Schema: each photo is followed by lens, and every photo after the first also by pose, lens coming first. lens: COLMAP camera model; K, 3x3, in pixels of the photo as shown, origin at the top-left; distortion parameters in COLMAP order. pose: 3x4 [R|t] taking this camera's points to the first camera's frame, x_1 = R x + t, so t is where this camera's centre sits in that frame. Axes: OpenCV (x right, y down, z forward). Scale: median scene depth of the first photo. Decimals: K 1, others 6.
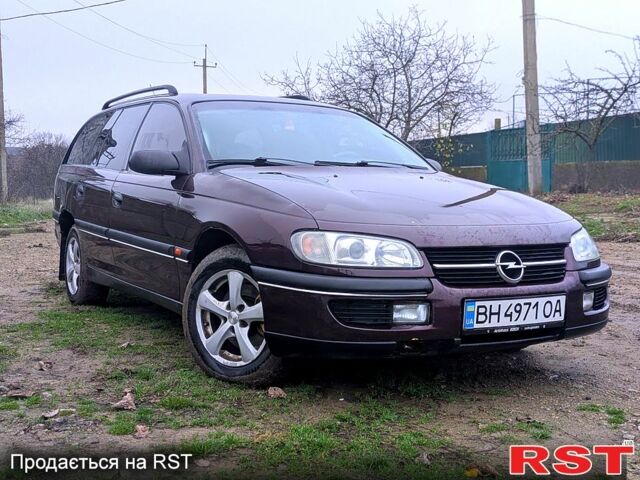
lens RADIAL K [[820.4, 0, 320.0], [0, 820.4, 240.0], [0, 0, 1]] dist [-0.012712, -0.014791]
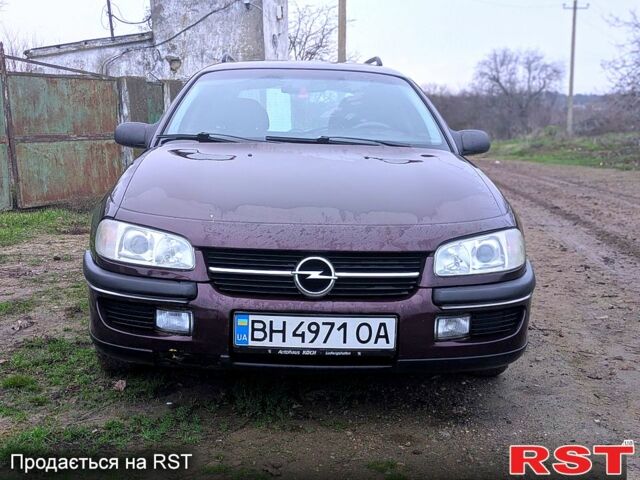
lens RADIAL K [[848.7, 0, 320.0], [0, 848.7, 240.0], [0, 0, 1]] dist [0.029366, 0.036510]
pose [[0.888549, 0.069832, -0.453435, 0.625906], [-0.044896, 0.996839, 0.065542, -0.060842], [0.456579, -0.037880, 0.888876, 0.247370]]
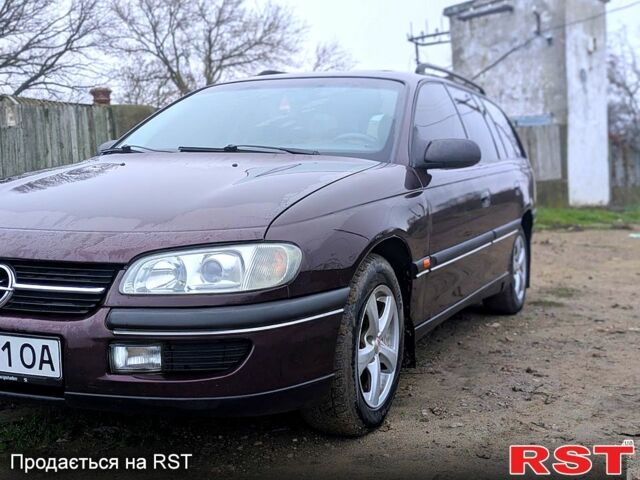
lens RADIAL K [[848.7, 0, 320.0], [0, 848.7, 240.0], [0, 0, 1]] dist [0.029366, 0.036510]
pose [[0.599700, 0.056397, -0.798235, 1.006562], [-0.055272, 0.998050, 0.028989, -0.046591], [0.798314, 0.026735, 0.601648, 0.782798]]
